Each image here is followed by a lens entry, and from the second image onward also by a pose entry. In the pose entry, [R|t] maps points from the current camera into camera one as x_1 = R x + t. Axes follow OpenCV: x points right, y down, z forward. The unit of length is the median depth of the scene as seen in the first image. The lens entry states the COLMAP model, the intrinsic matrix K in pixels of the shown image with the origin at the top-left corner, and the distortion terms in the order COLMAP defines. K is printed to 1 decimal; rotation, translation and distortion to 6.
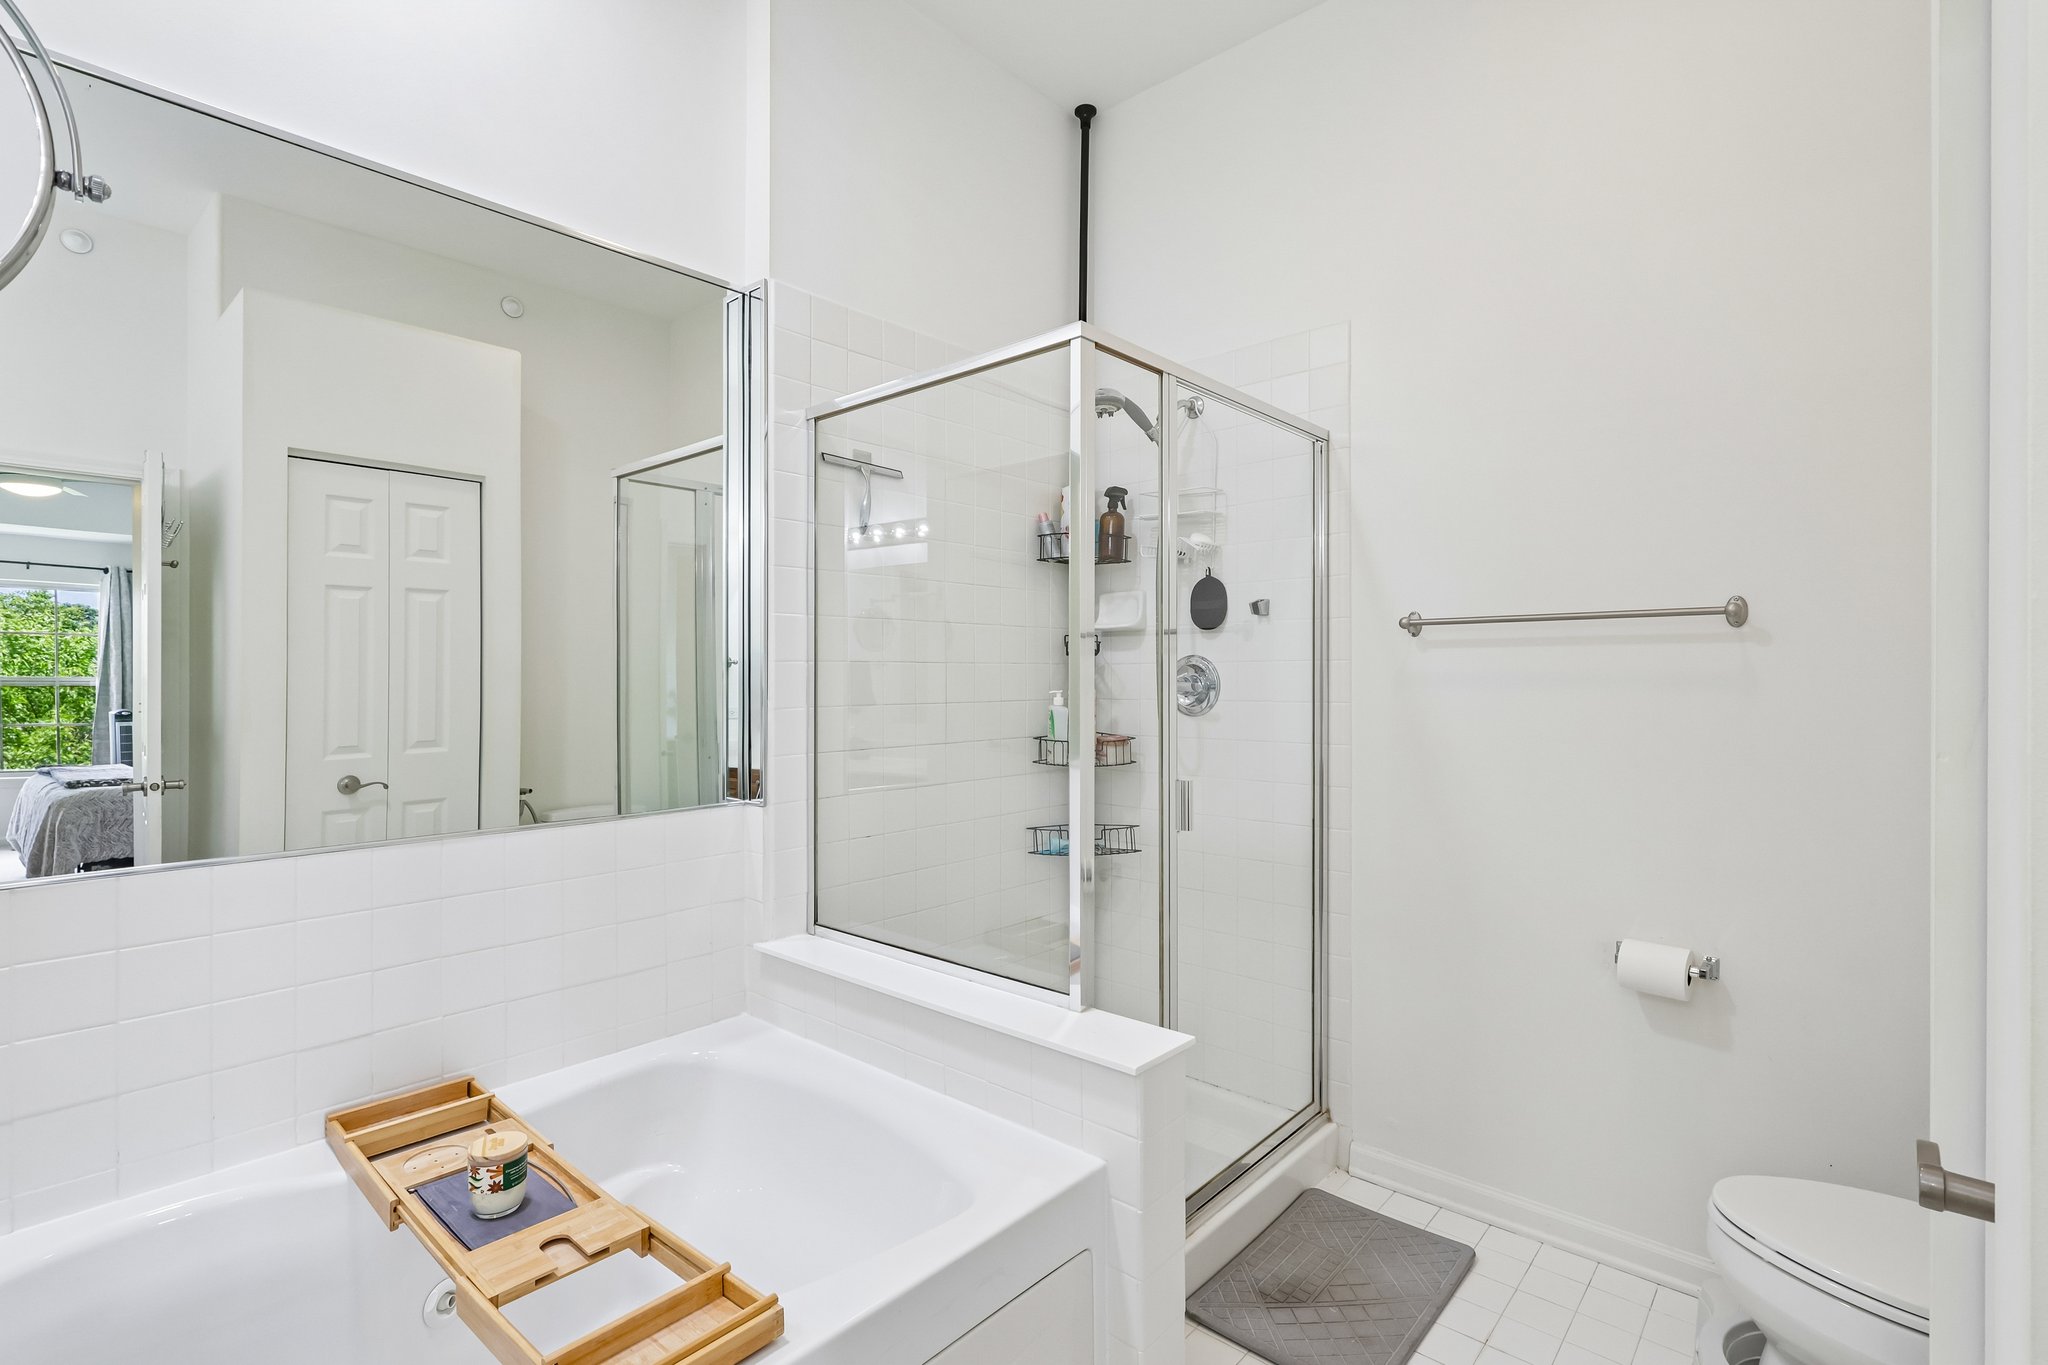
lens RADIAL K [[928.1, 0, 1031.4], [0, 928.1, 677.4], [0, 0, 1]] dist [-0.001089, -0.026830]
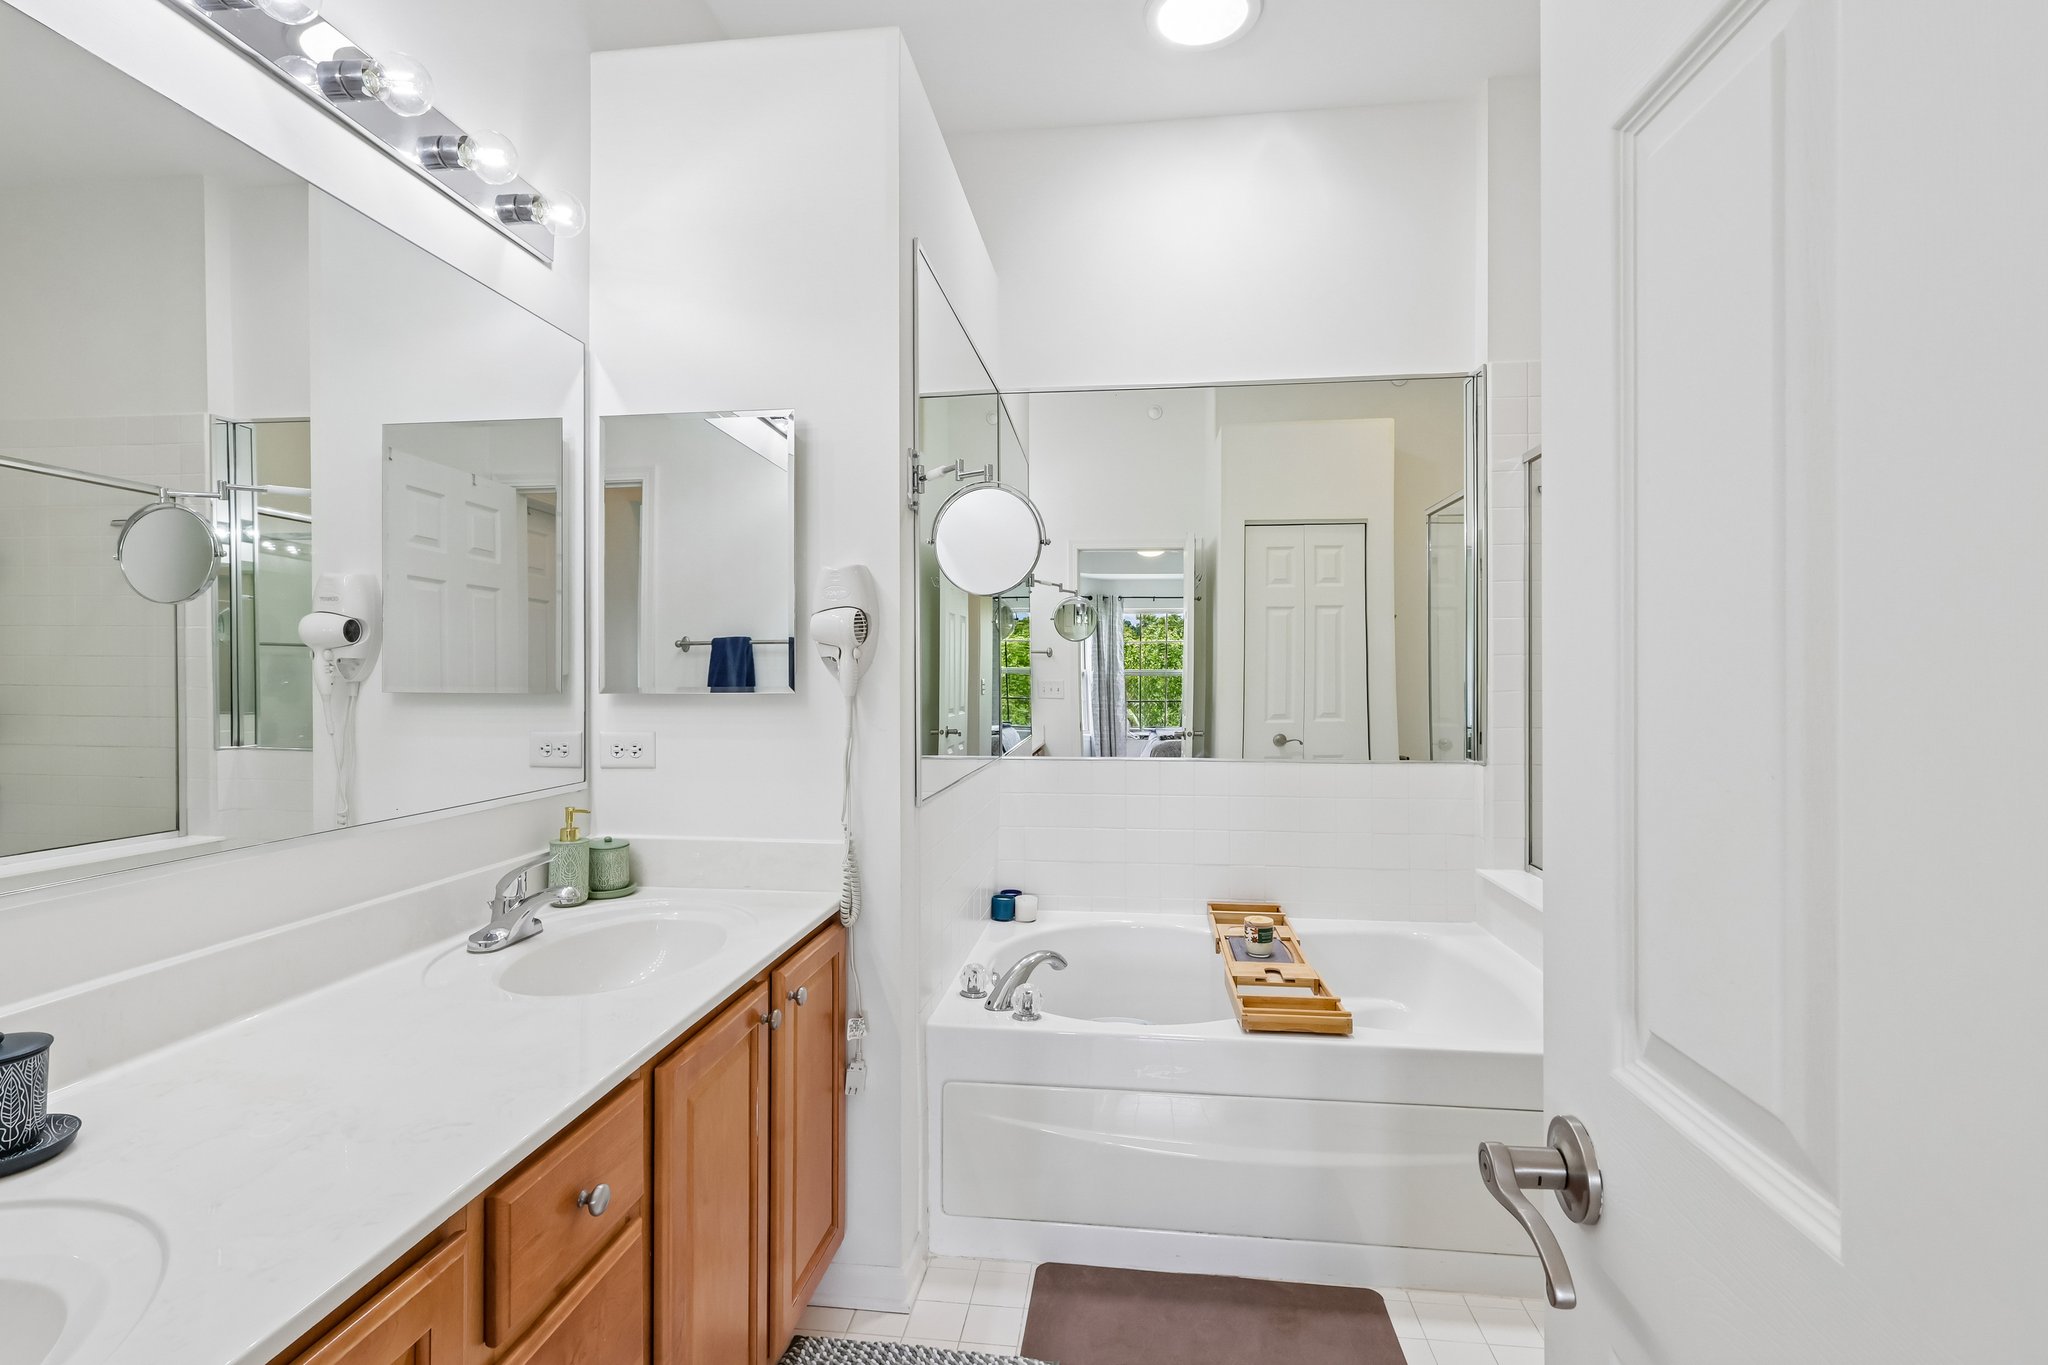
lens RADIAL K [[928.1, 0, 1031.4], [0, 928.1, 677.4], [0, 0, 1]] dist [-0.001089, -0.026830]
pose [[0.551813, 0.008255, -0.833927, 0.436289], [-0.002167, 0.999962, 0.008465, 0.004405], [0.833965, -0.002864, 0.551810, -0.250005]]
